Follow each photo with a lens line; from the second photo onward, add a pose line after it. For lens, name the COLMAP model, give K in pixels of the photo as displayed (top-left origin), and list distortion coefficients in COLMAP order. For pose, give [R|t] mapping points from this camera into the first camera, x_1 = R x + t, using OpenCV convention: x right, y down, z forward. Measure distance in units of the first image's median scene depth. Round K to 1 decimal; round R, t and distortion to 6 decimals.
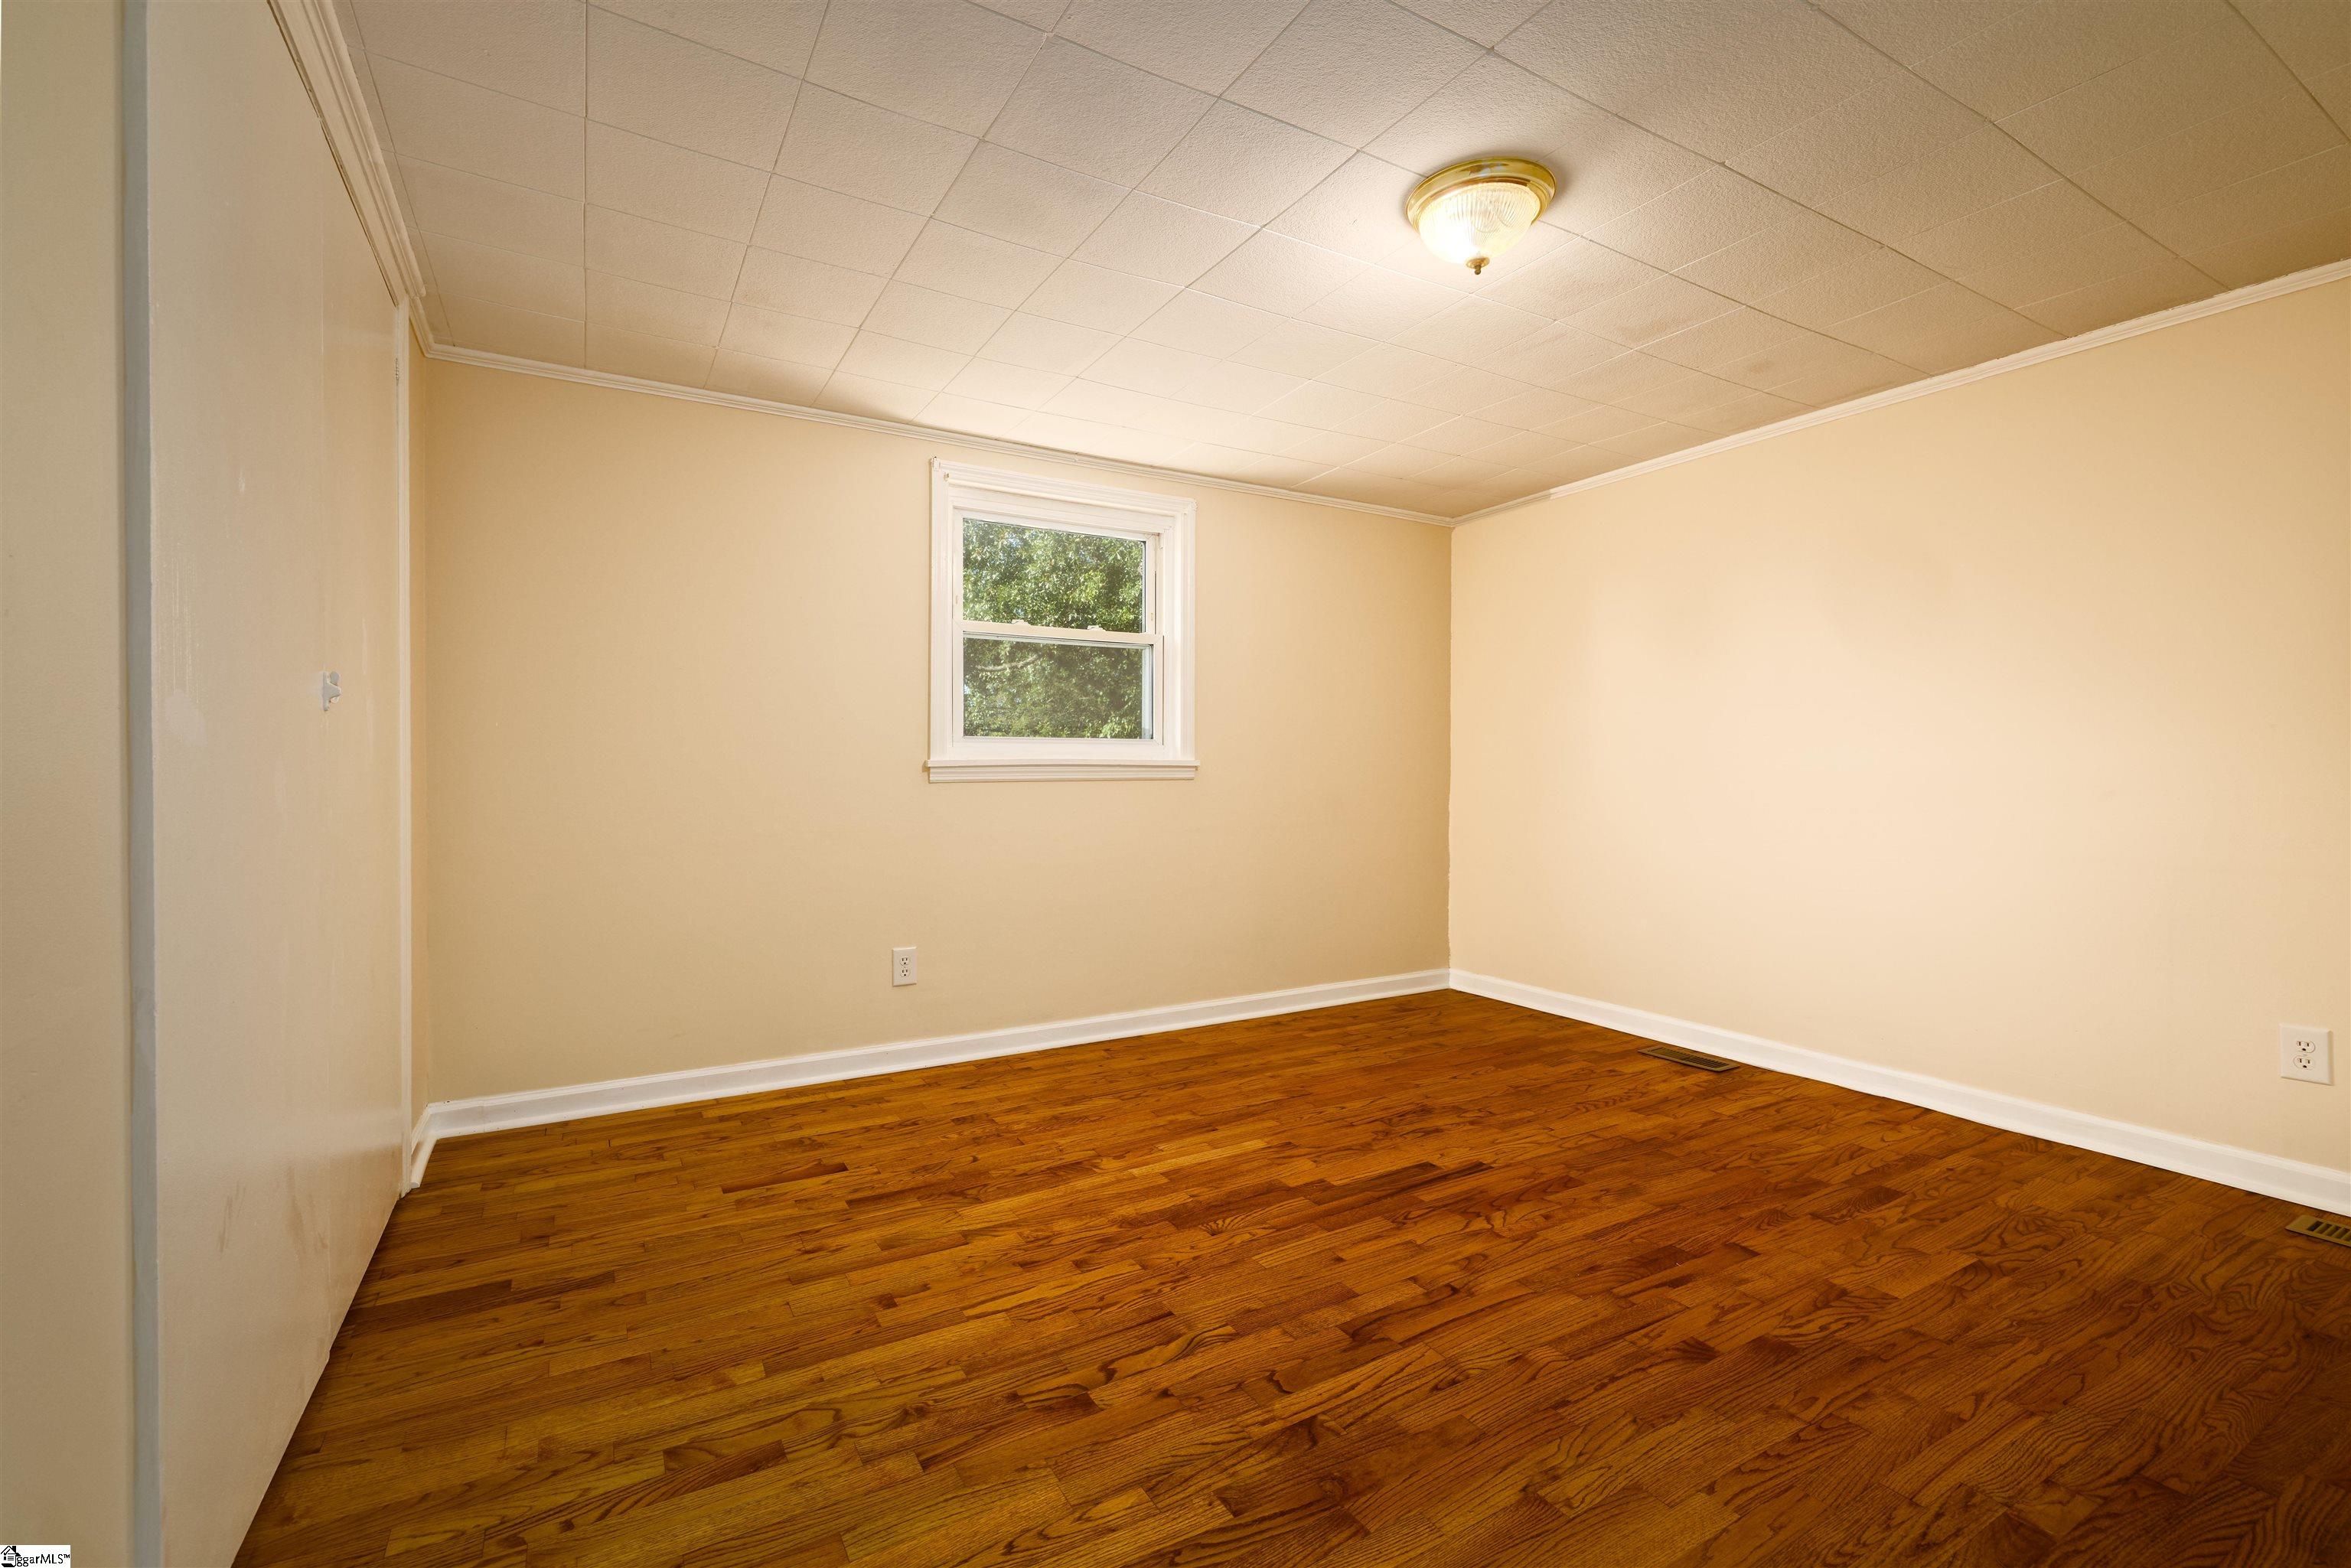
lens RADIAL K [[1014.9, 0, 1171.8], [0, 1014.9, 777.4], [0, 0, 1]] dist [-0.001181, 0.000007]
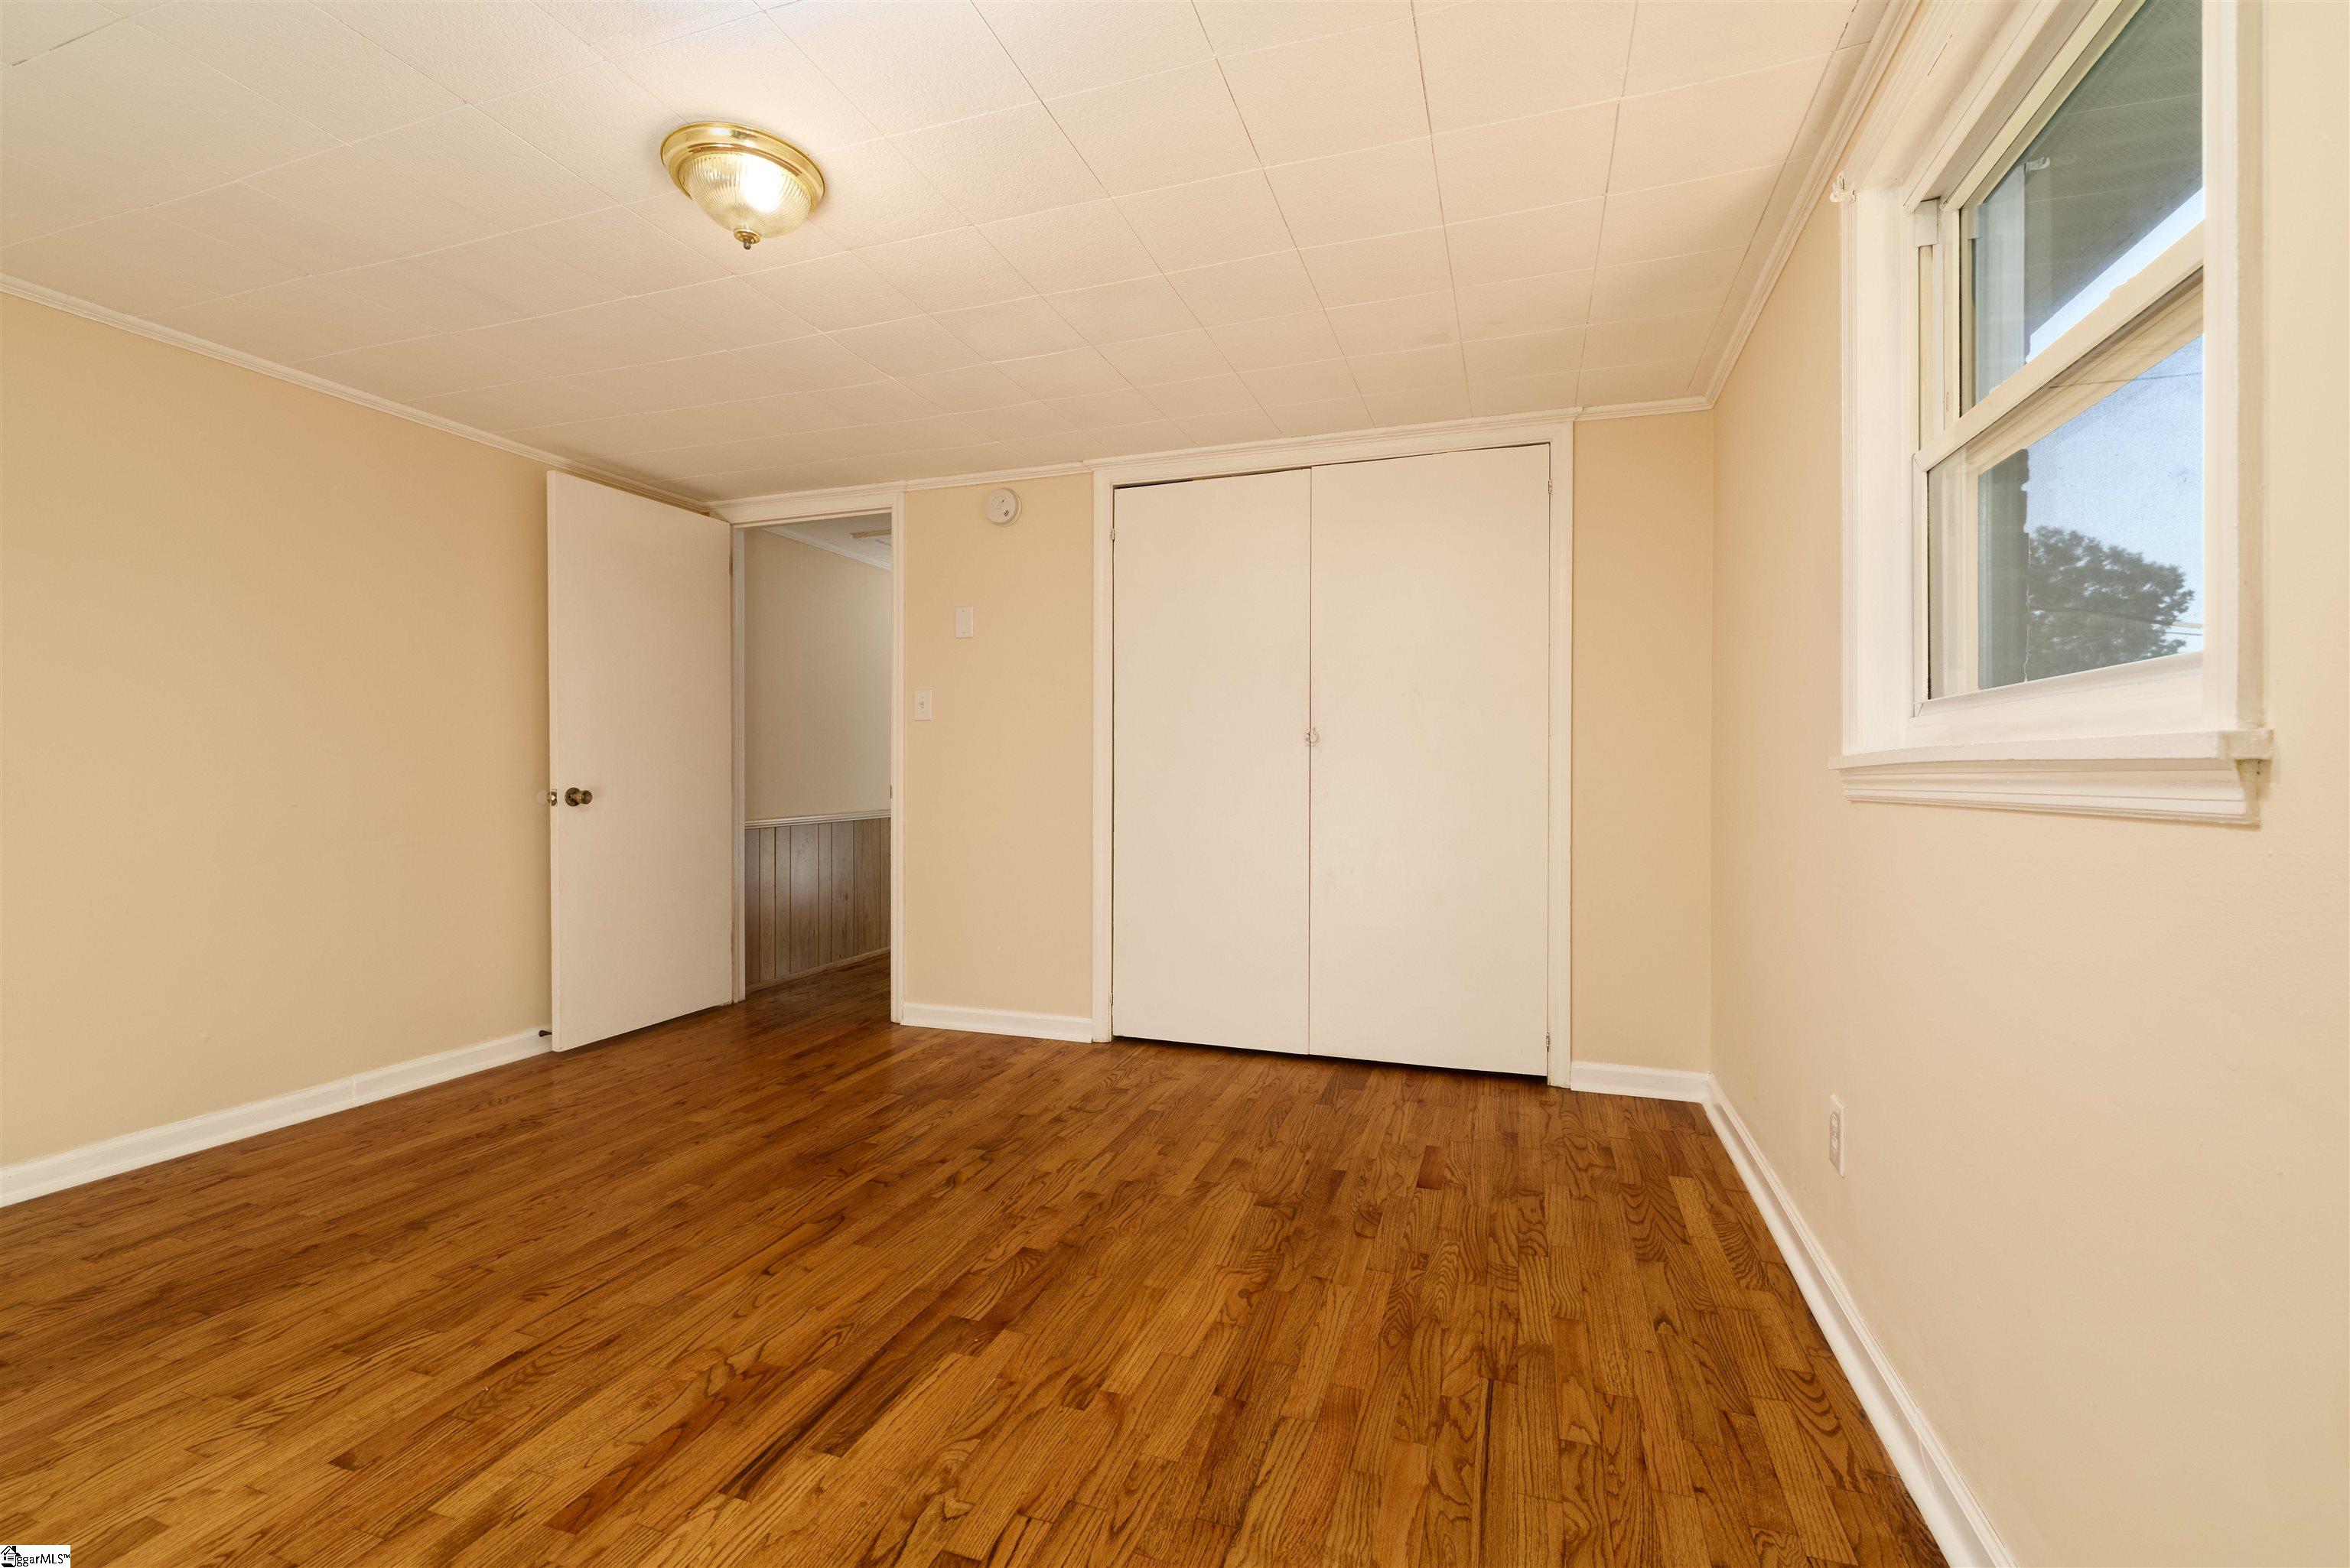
lens RADIAL K [[1014.4, 0, 1172.5], [0, 1014.4, 776.6], [0, 0, 1]] dist [-0.001181, 0.000007]
pose [[-0.761536, -0.000523, -0.648122, 0.573441], [-0.008139, 0.999929, 0.008756, -0.015384], [0.648072, 0.011943, -0.761486, 1.854702]]
